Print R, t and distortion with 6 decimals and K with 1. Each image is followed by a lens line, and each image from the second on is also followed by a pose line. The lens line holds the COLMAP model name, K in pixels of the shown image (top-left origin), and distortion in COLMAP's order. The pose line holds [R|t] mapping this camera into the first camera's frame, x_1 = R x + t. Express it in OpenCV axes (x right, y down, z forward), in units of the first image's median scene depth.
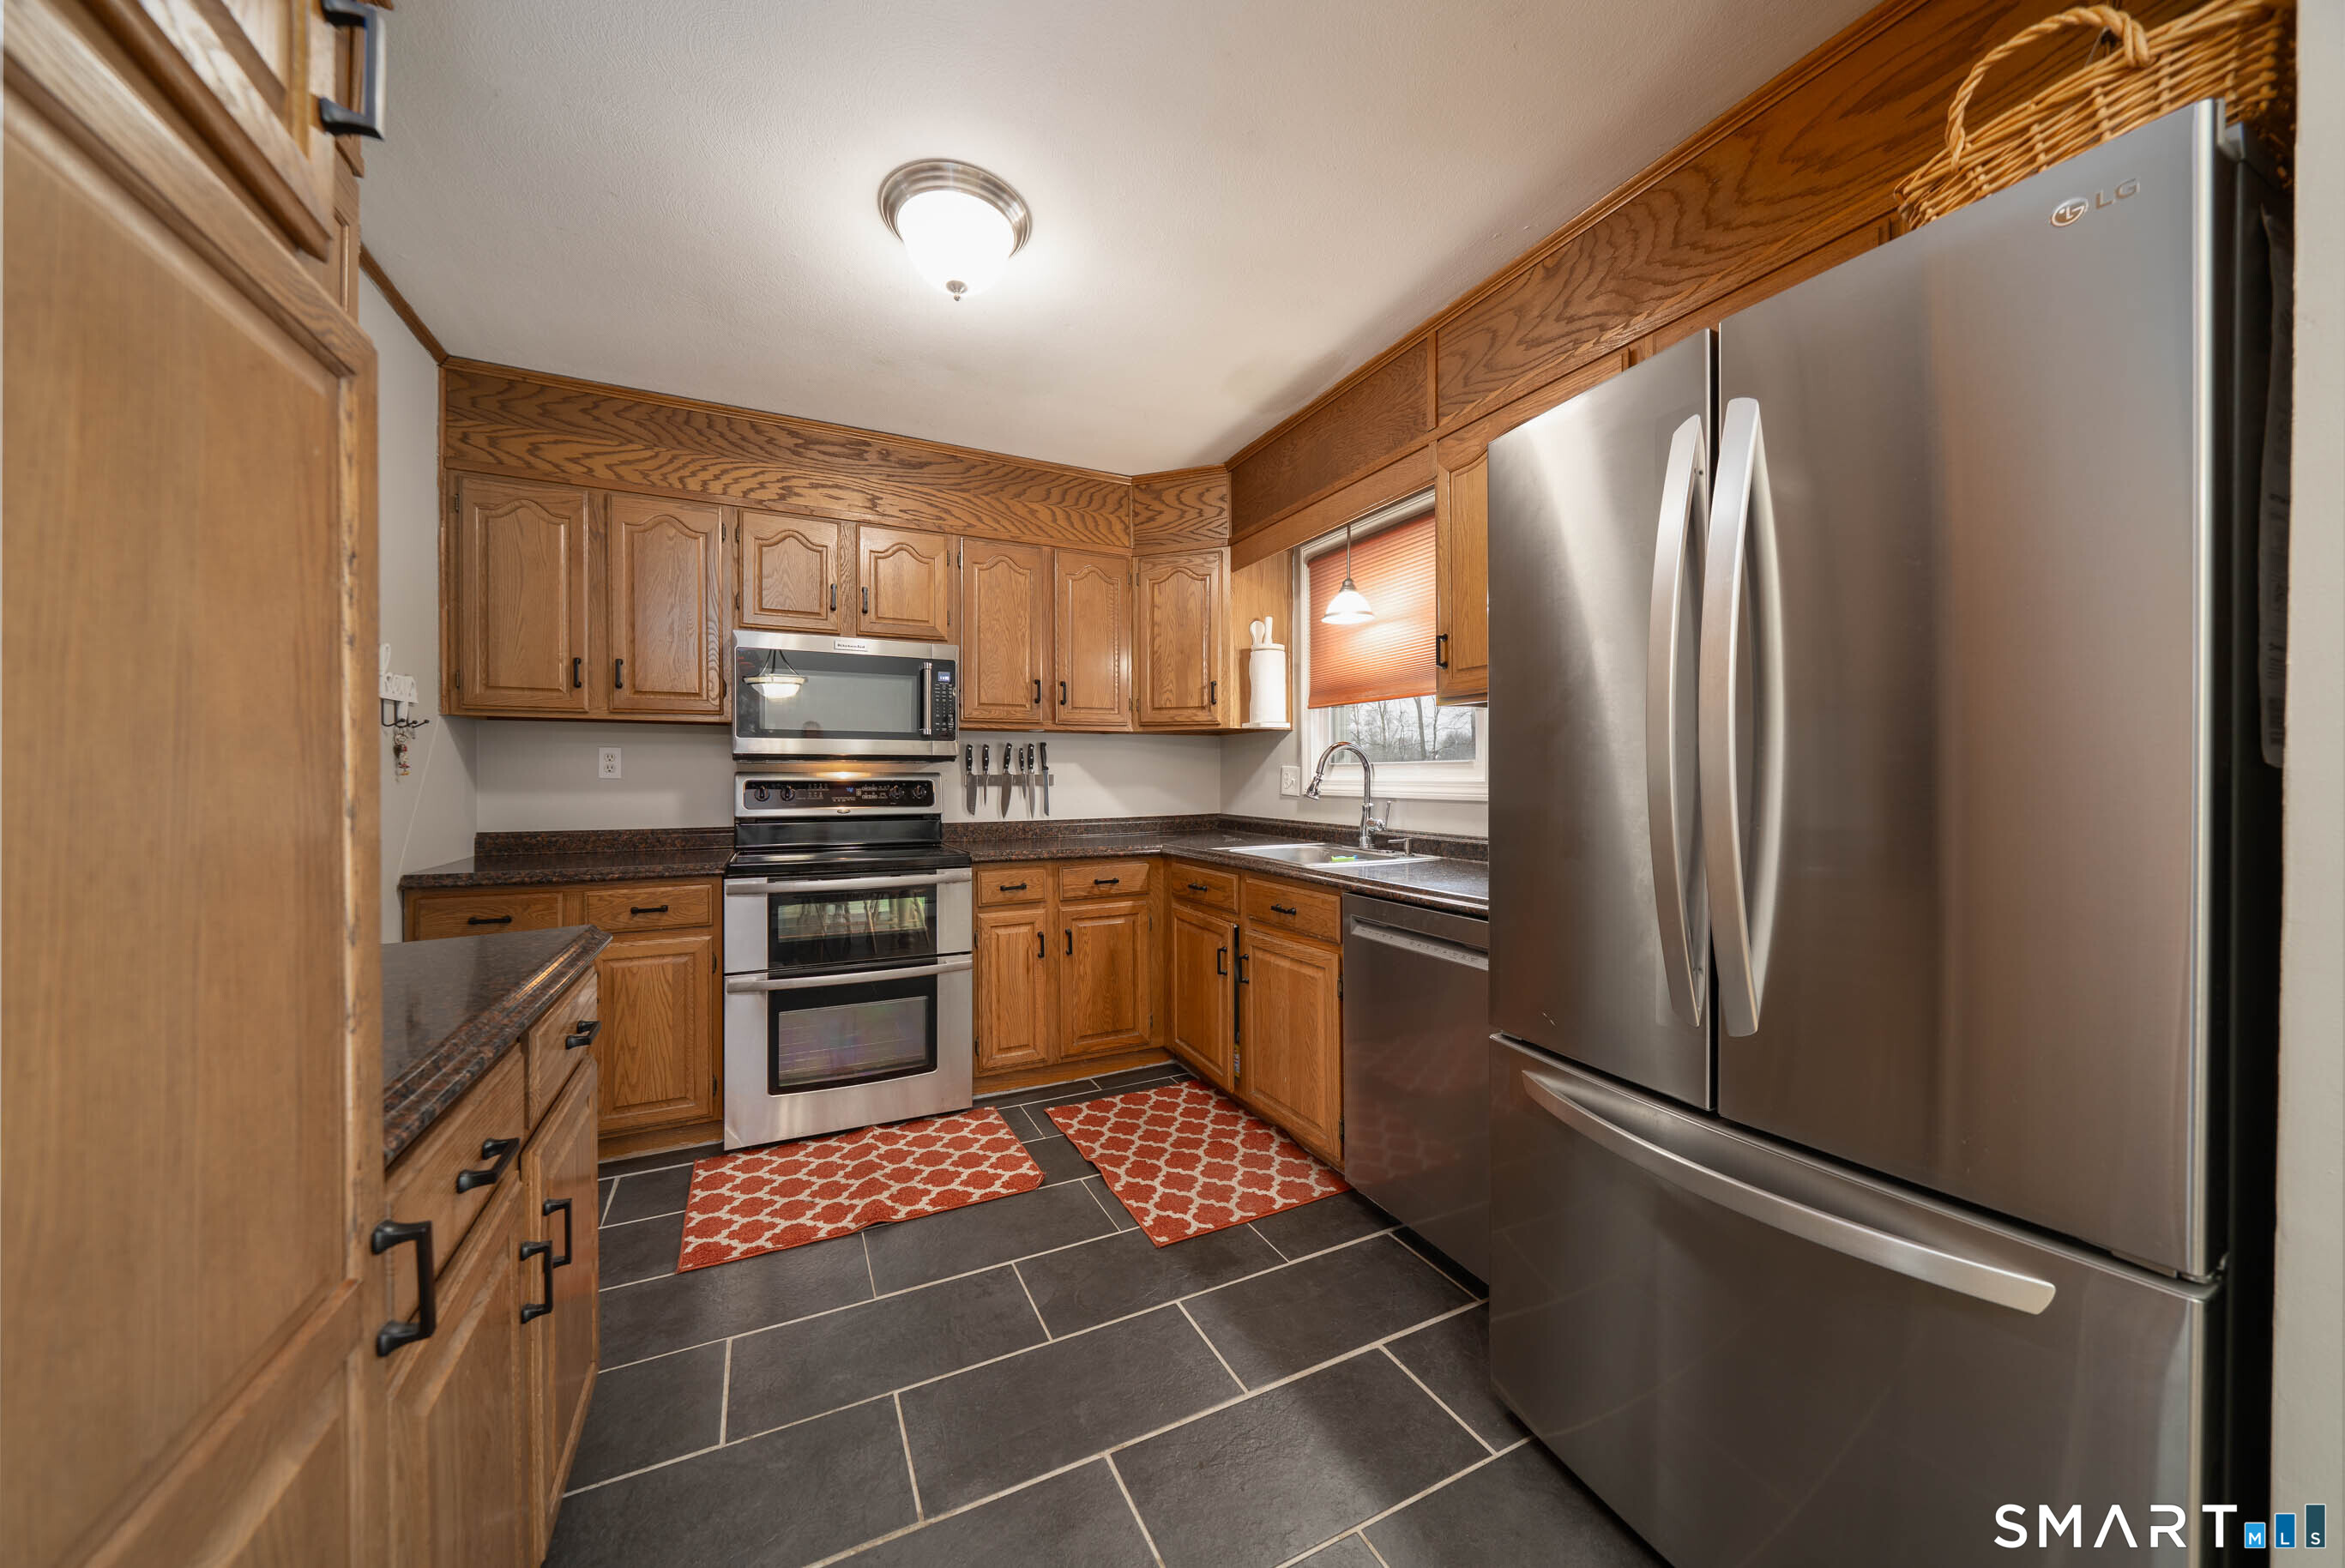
lens RADIAL K [[811.0, 0, 1163.8], [0, 811.0, 783.1], [0, 0, 1]] dist [-0.002144, -0.000407]
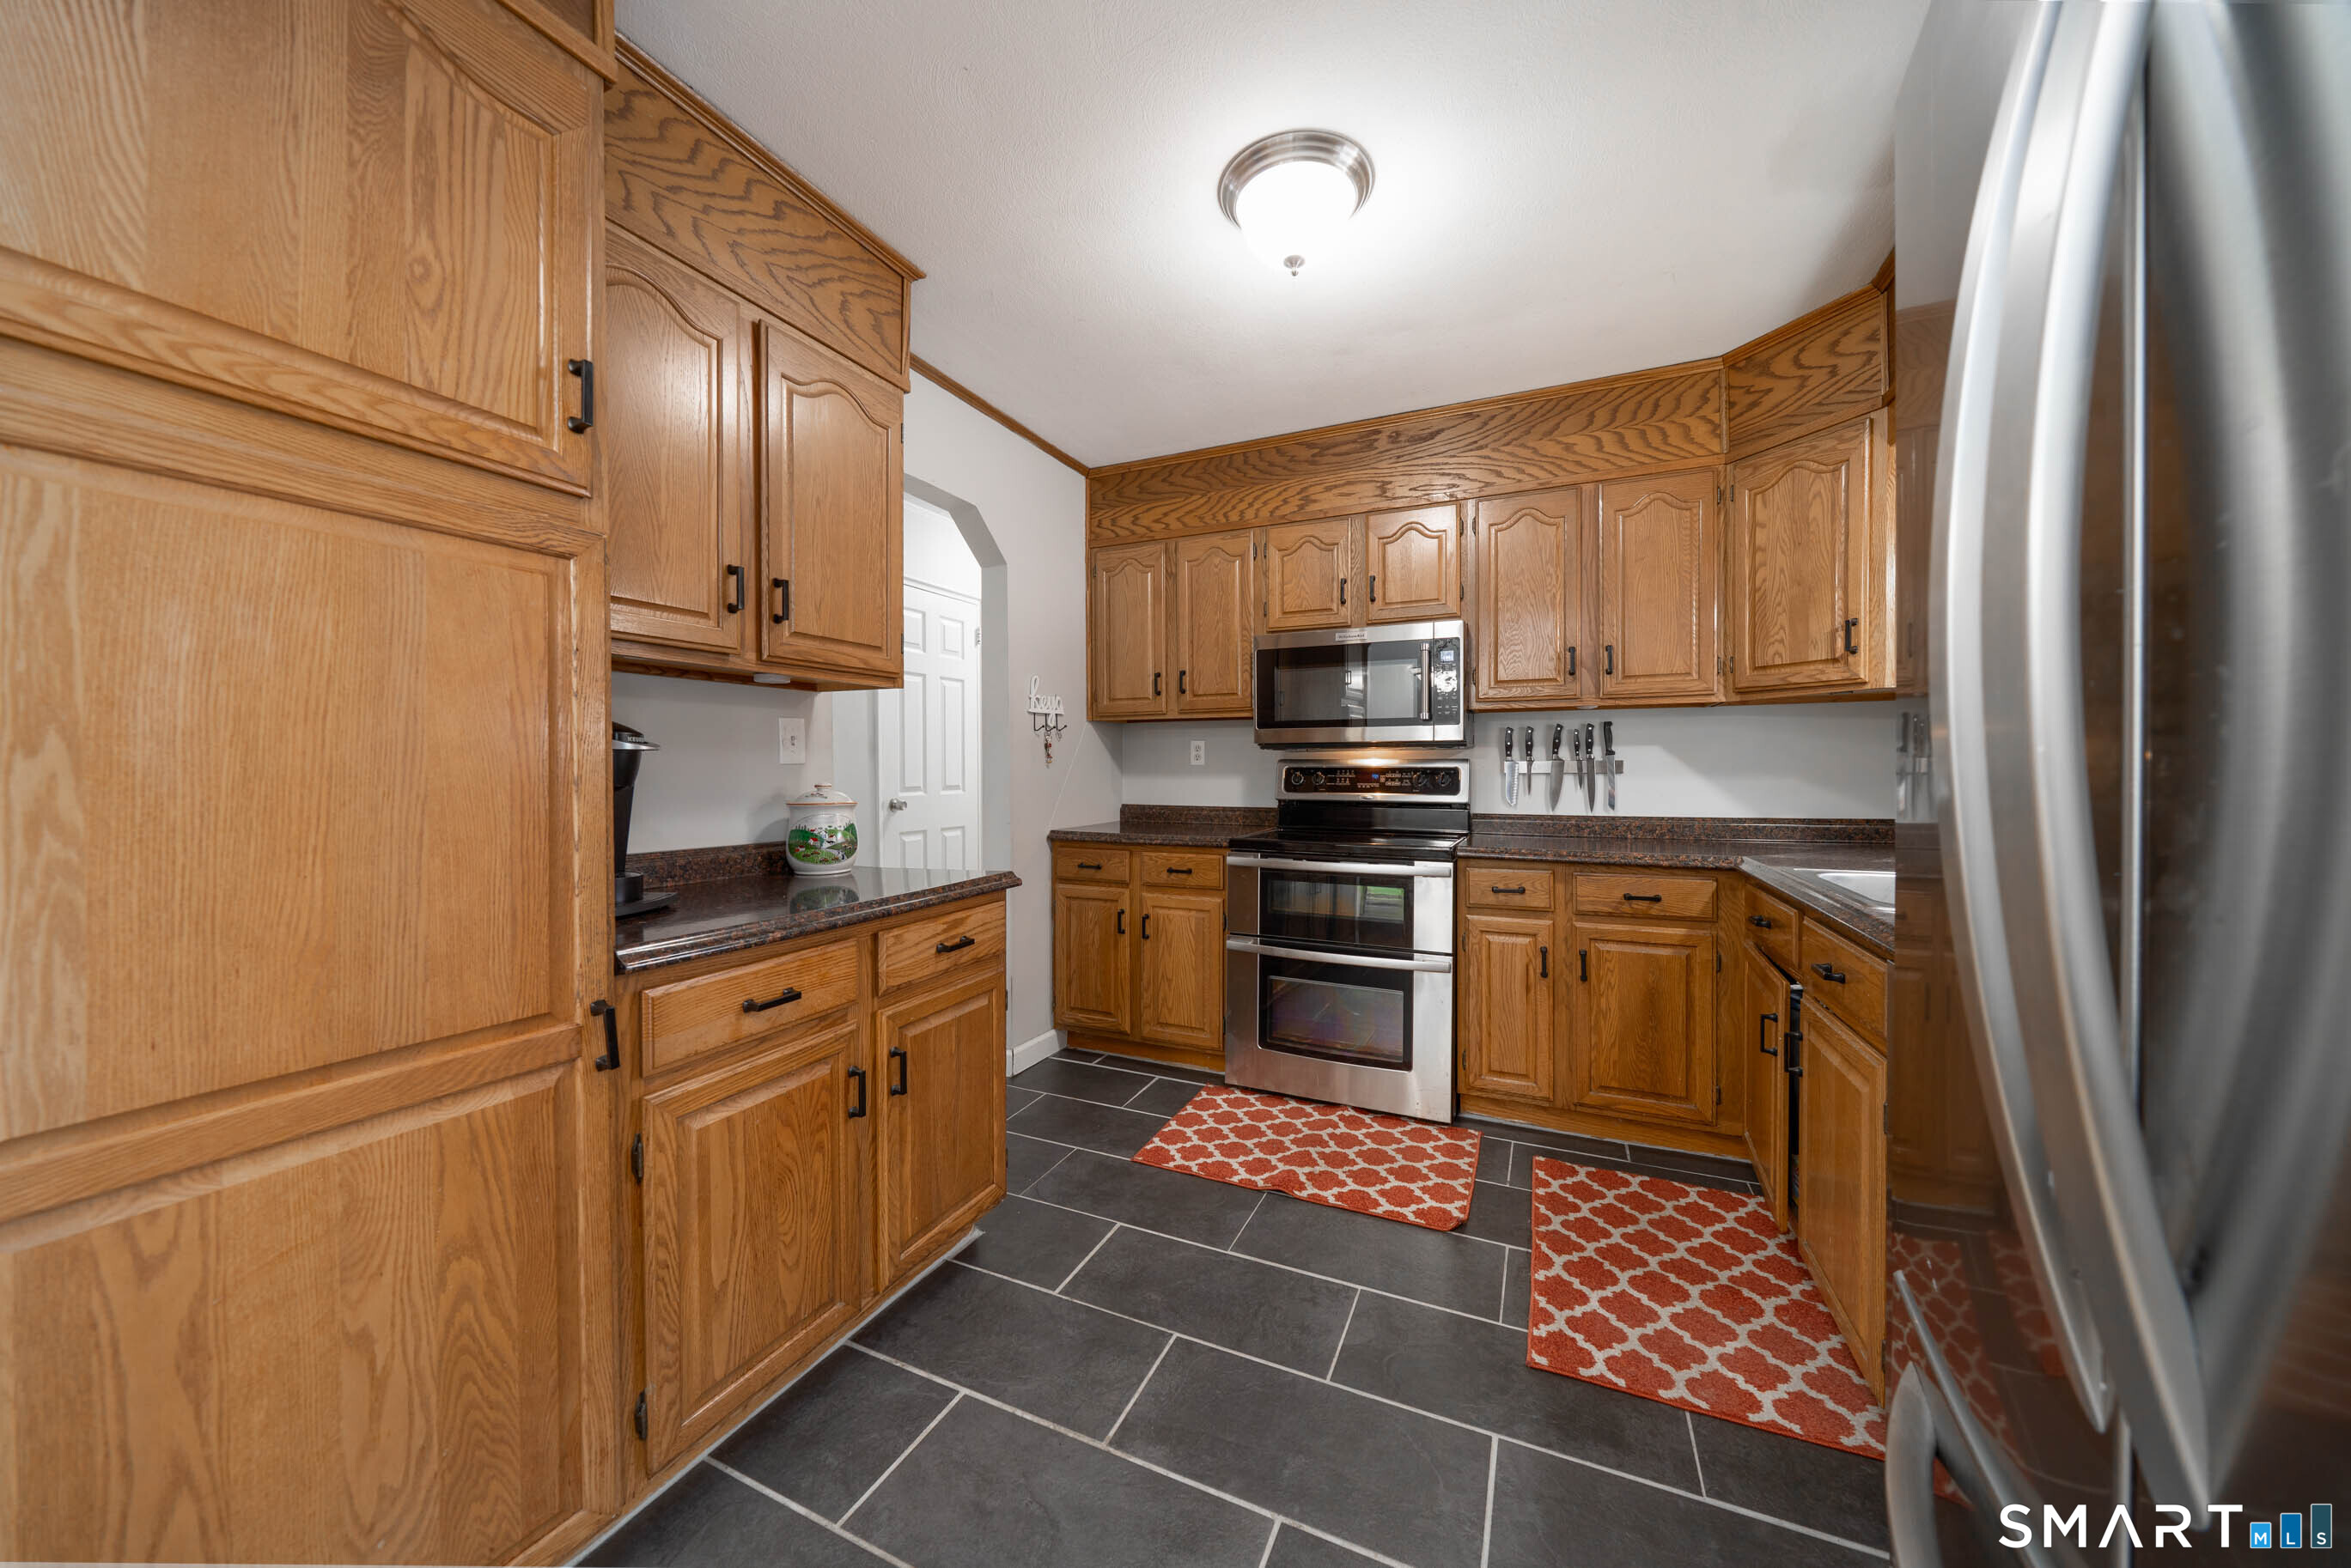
lens RADIAL K [[812.9, 0, 1168.6], [0, 812.9, 777.0], [0, 0, 1]] dist [-0.002144, -0.000407]
pose [[0.626705, 0.011255, -0.779175, 0.278824], [-0.004327, 0.999931, 0.010964, -0.001137], [0.779245, -0.003500, 0.626710, 0.177652]]
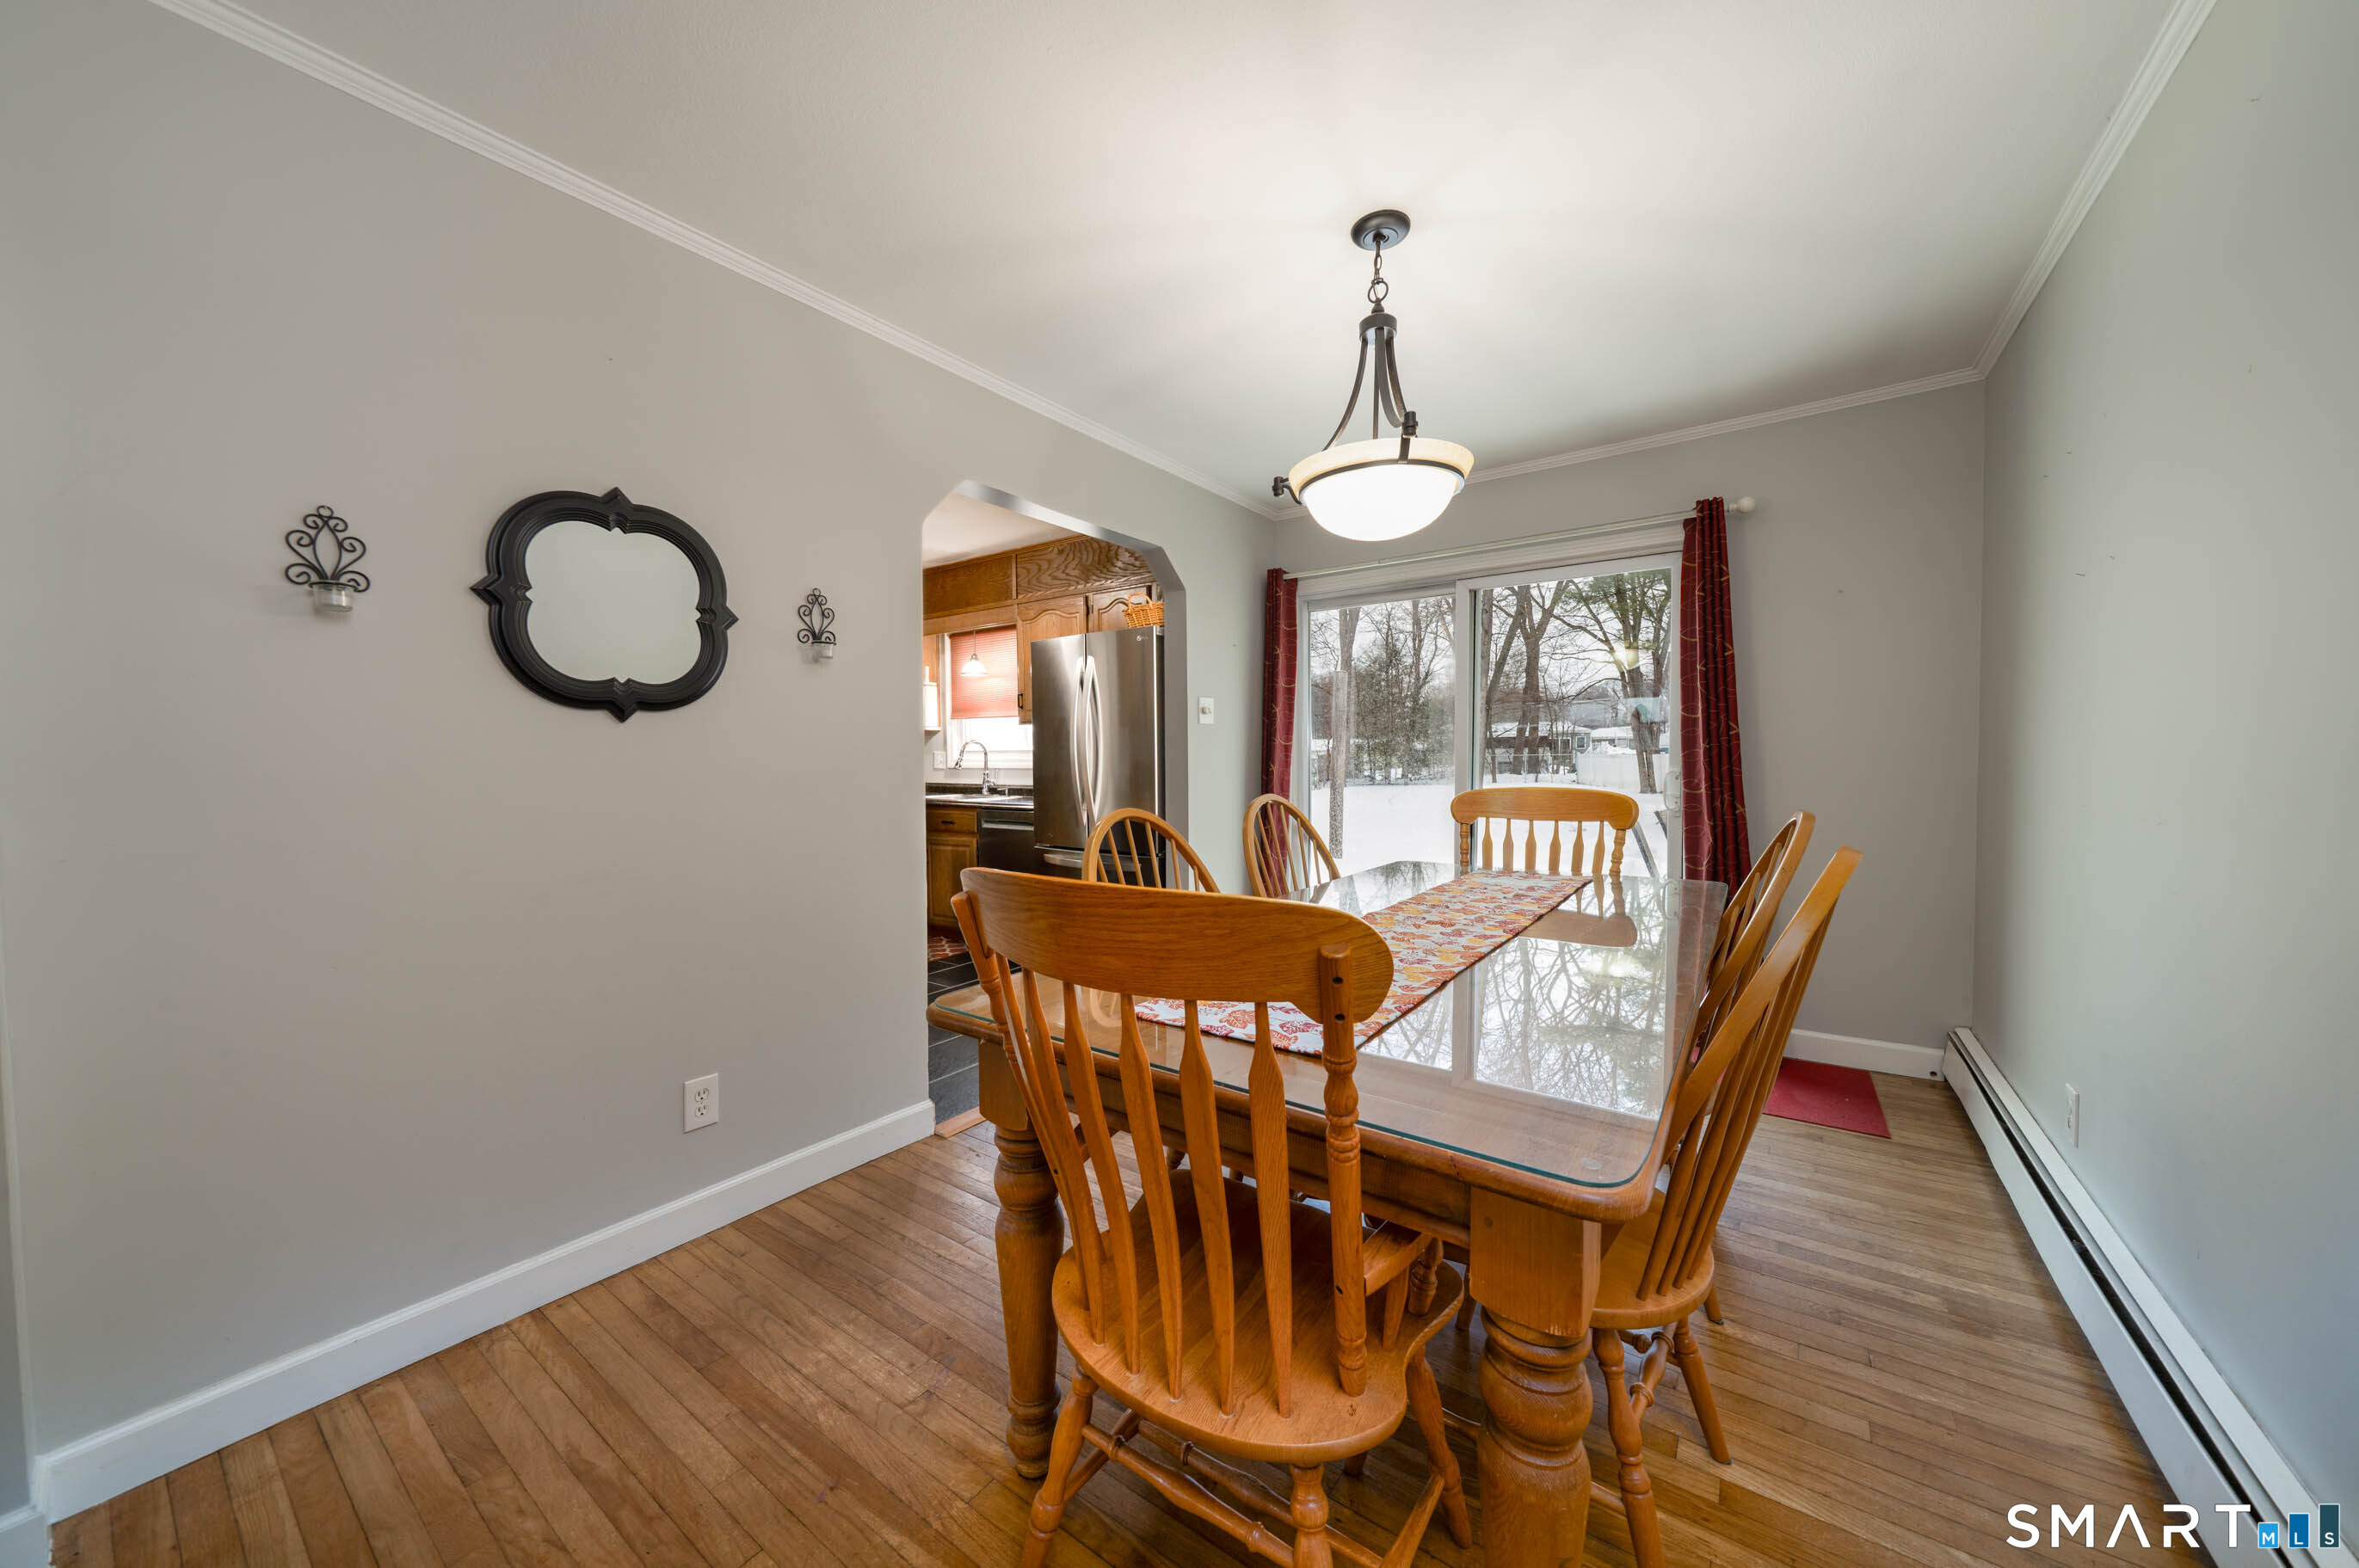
lens RADIAL K [[815.7, 0, 1175.6], [0, 815.7, 785.6], [0, 0, 1]] dist [-0.002144, -0.000407]
pose [[0.881715, -0.021075, 0.471311, -0.288085], [0.006352, 0.999442, 0.032808, -0.003379], [-0.471740, -0.025933, 0.881356, -1.000356]]
